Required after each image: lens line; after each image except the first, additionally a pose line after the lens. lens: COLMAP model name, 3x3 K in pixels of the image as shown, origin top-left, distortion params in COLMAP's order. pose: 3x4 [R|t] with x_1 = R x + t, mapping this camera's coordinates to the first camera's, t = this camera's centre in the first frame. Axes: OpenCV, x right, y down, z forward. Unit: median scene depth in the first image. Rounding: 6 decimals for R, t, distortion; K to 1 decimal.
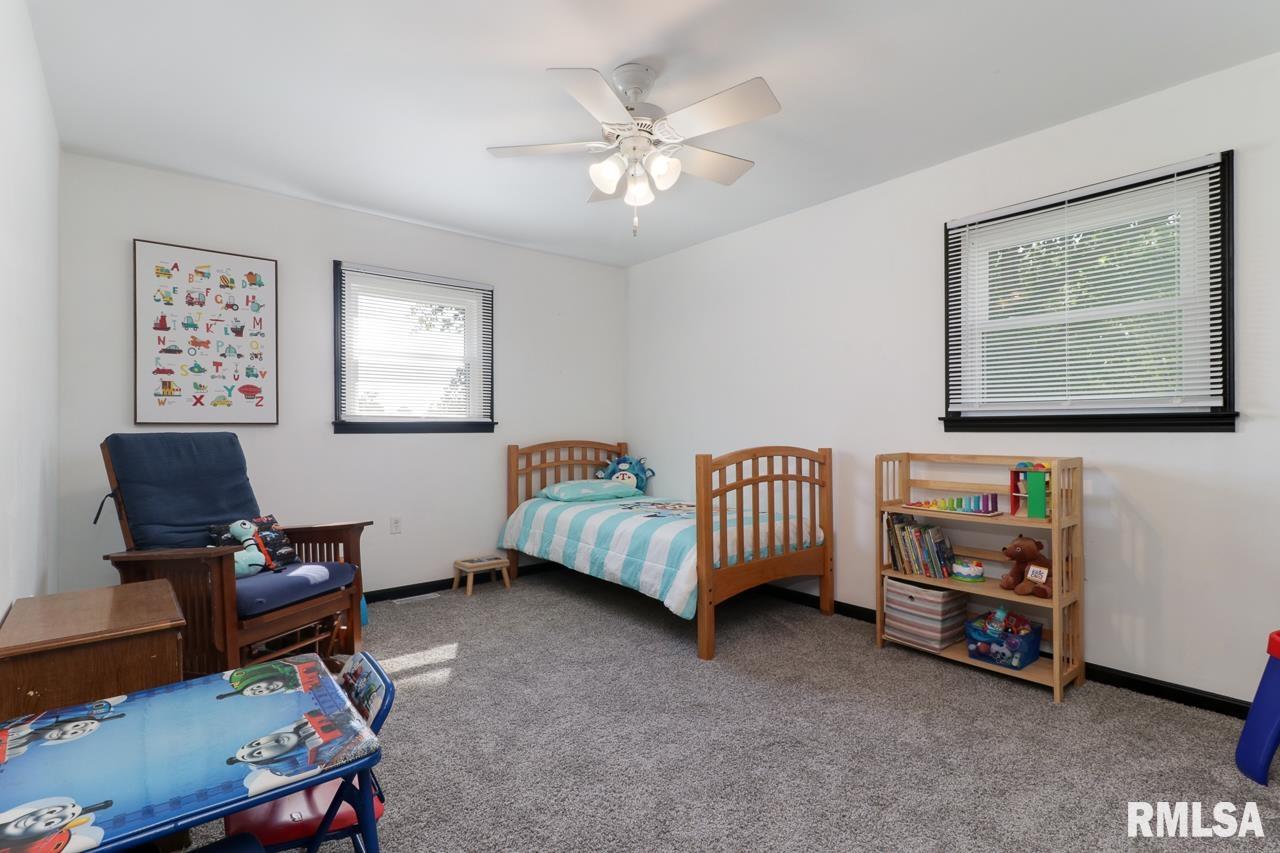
lens RADIAL K [[611.3, 0, 636.3], [0, 611.3, 417.1], [0, 0, 1]] dist [-0.001869, -0.000391]
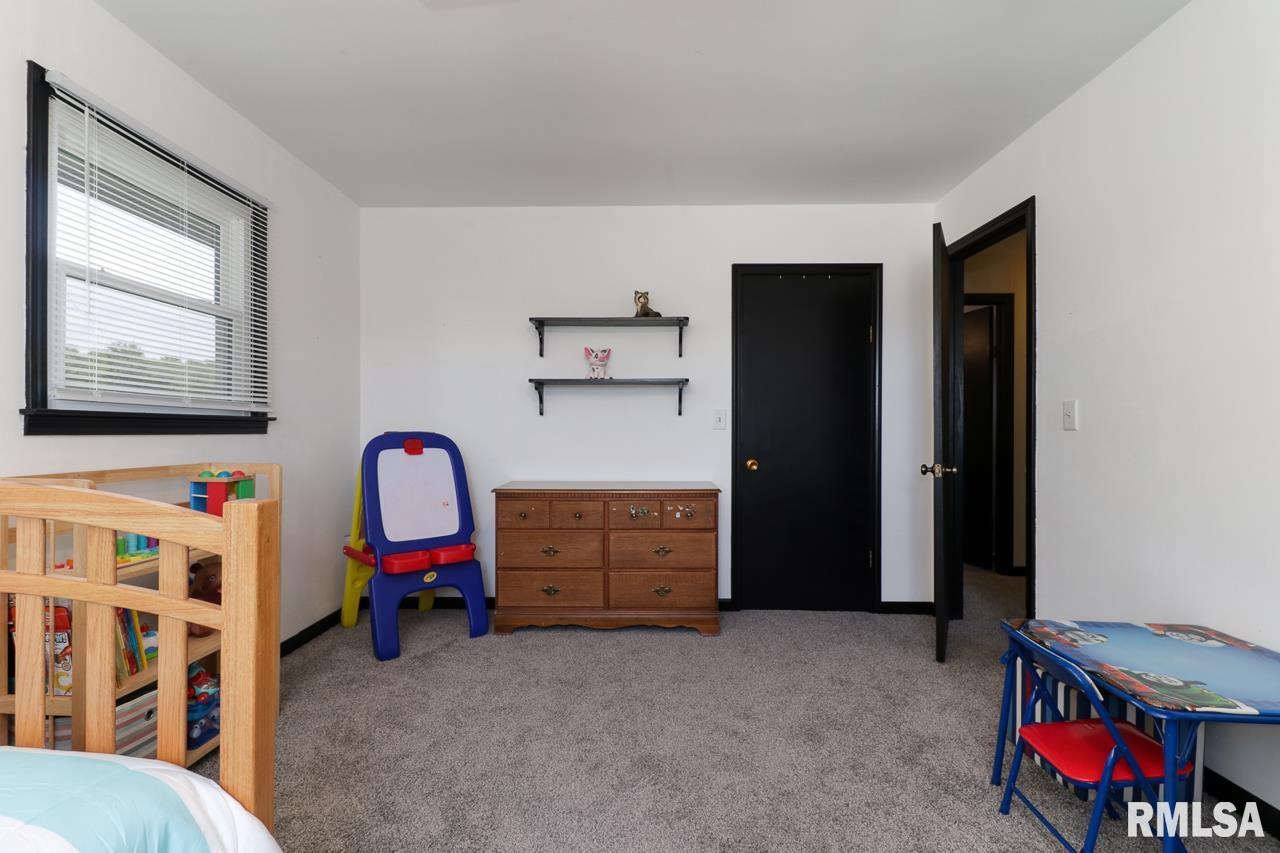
lens RADIAL K [[611.3, 0, 636.3], [0, 611.3, 417.1], [0, 0, 1]] dist [-0.001869, -0.000391]
pose [[-0.764278, 0.012883, 0.644758, -0.610519], [-0.009750, 0.999455, -0.031528, 0.038848], [-0.644813, -0.030382, -0.763737, 2.418594]]
